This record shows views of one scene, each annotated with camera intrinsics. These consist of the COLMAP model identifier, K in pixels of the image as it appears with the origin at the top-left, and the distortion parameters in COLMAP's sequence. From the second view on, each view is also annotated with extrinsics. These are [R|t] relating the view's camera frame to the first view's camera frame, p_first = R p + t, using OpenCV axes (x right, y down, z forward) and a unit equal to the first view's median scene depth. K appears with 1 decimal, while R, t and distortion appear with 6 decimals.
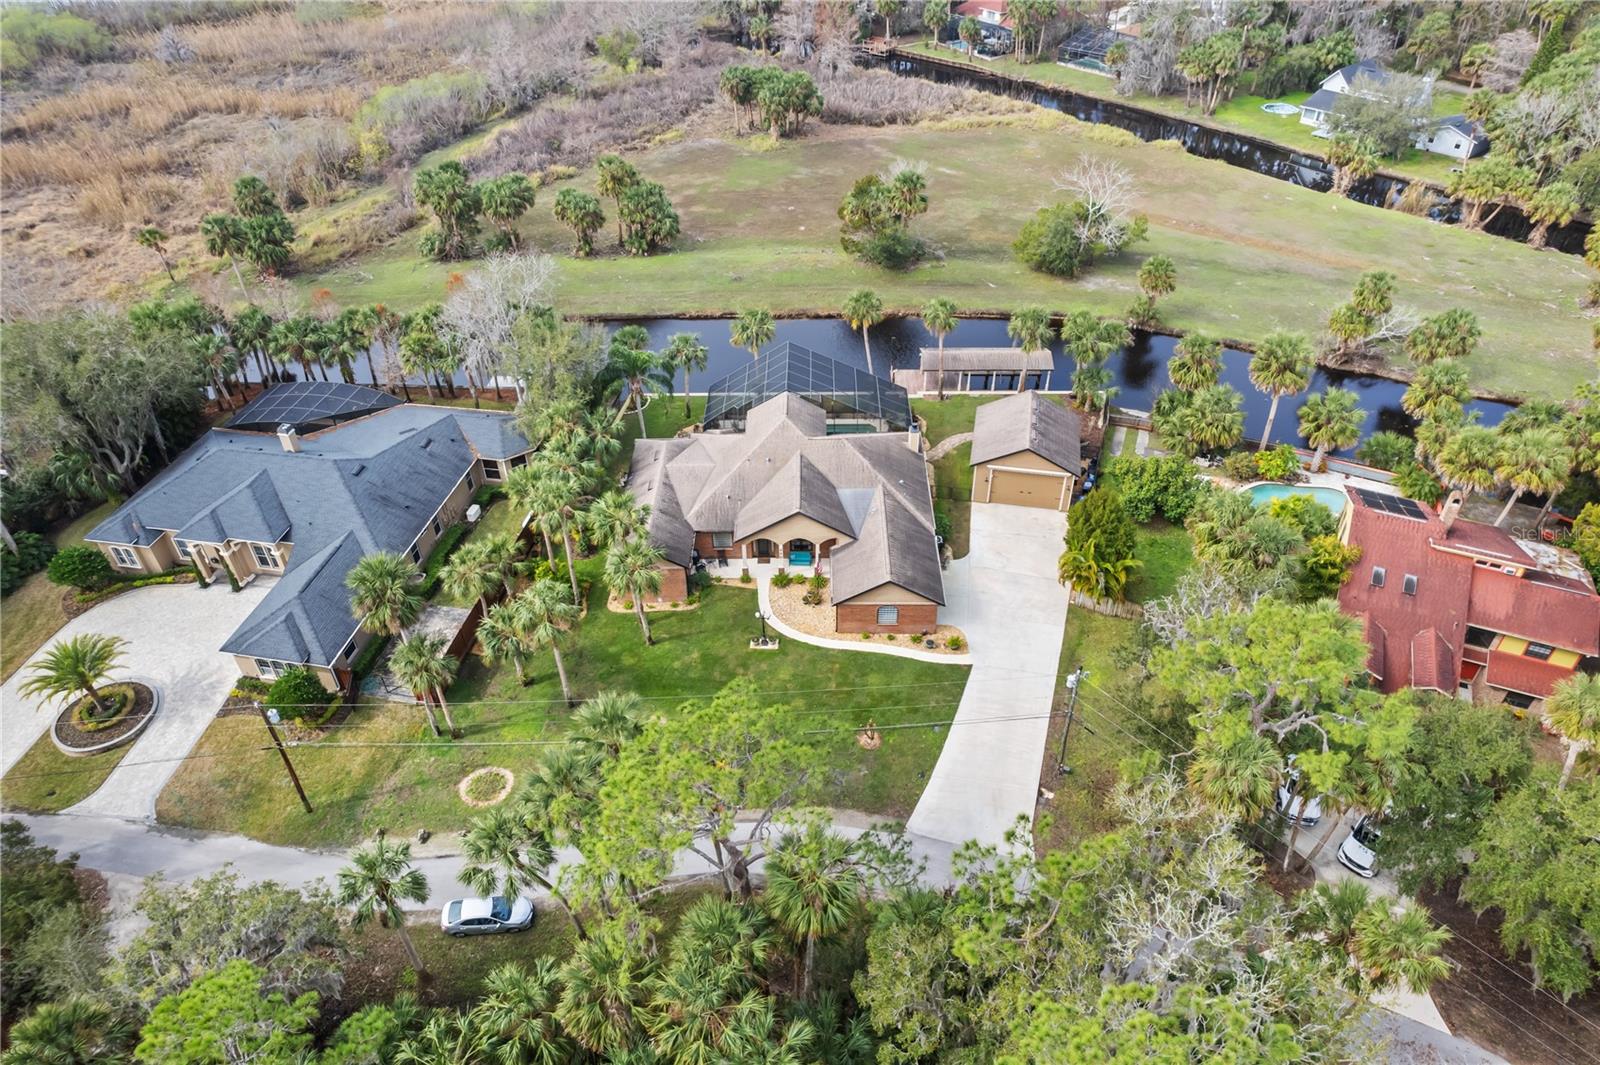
lens RADIAL K [[1017.4, 0, 800.0], [0, 1017.4, 532.5], [0, 0, 1]] dist [-0.045657, 0.000672]
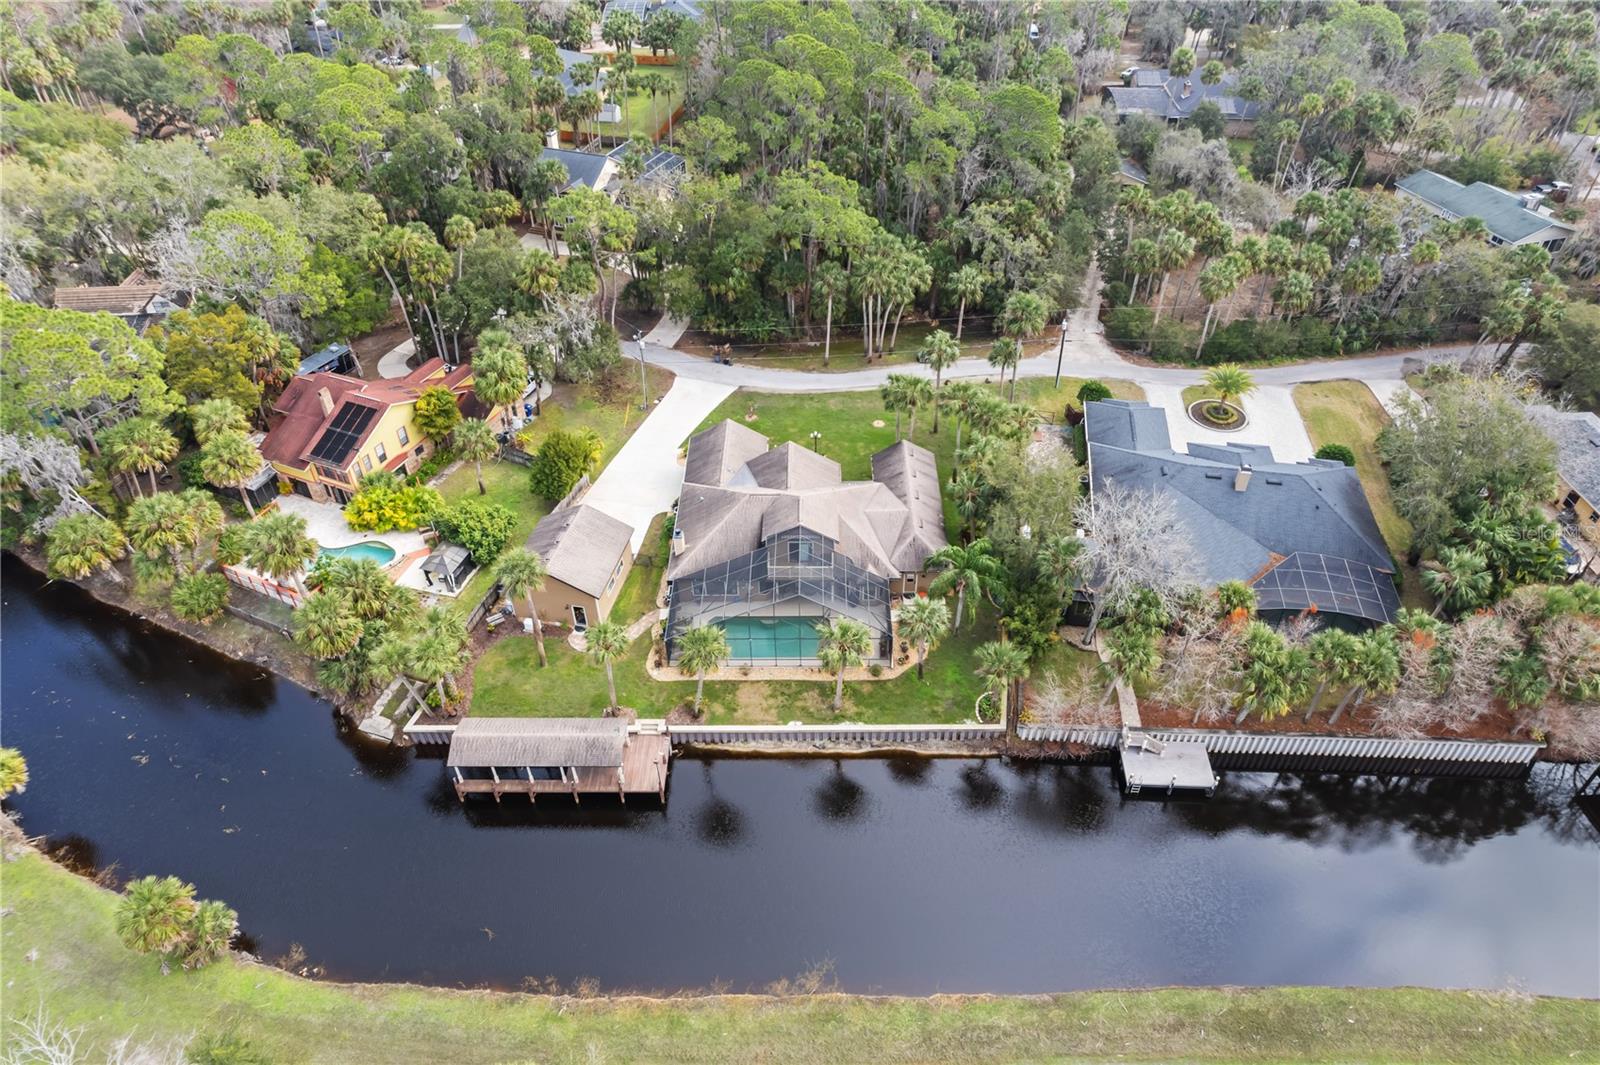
lens RADIAL K [[1016.7, 0, 806.8], [0, 1016.7, 529.1], [0, 0, 1]] dist [-0.067220, 0.055259]
pose [[-0.999840, 0.017390, 0.004228, -0.016835], [0.007582, 0.197648, 0.980244, -0.799961], [0.016210, 0.980119, -0.197748, 0.858747]]
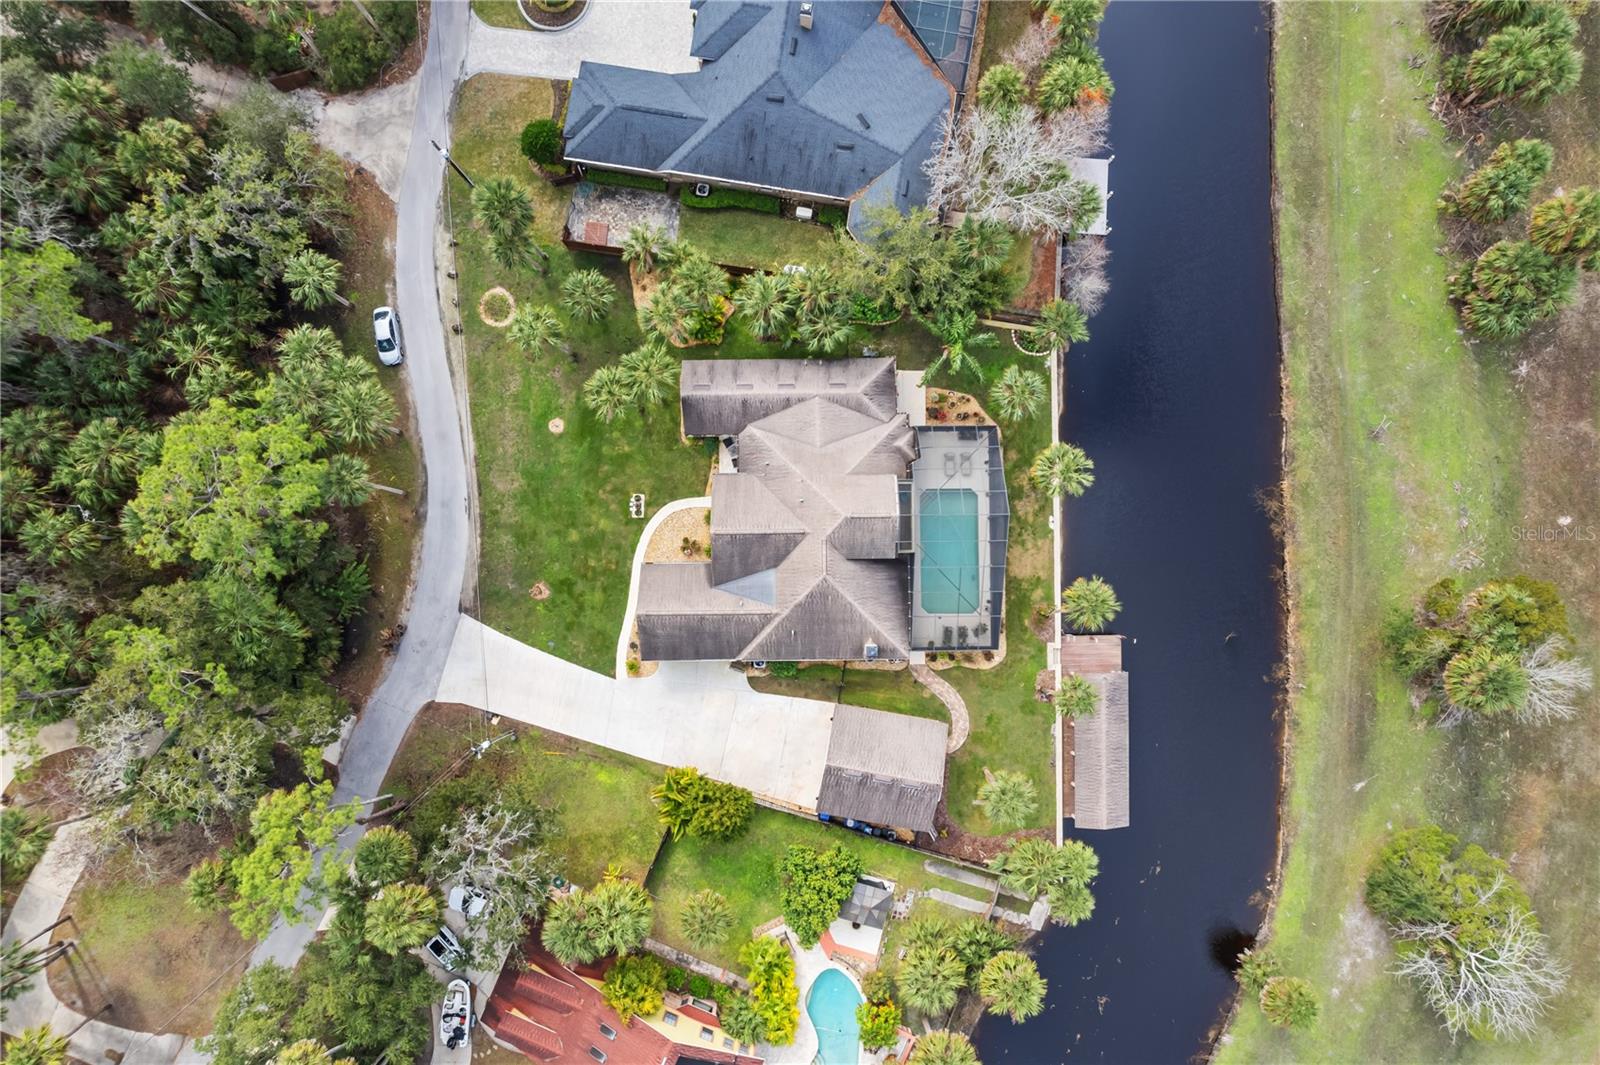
lens RADIAL K [[1016.7, 0, 806.8], [0, 1016.7, 529.1], [0, 0, 1]] dist [-0.067220, 0.055259]
pose [[0.019337, 0.999792, -0.006543, 0.002347], [-0.626604, 0.017218, 0.779148, -0.575843], [0.779098, -0.010967, 0.626806, 0.255668]]
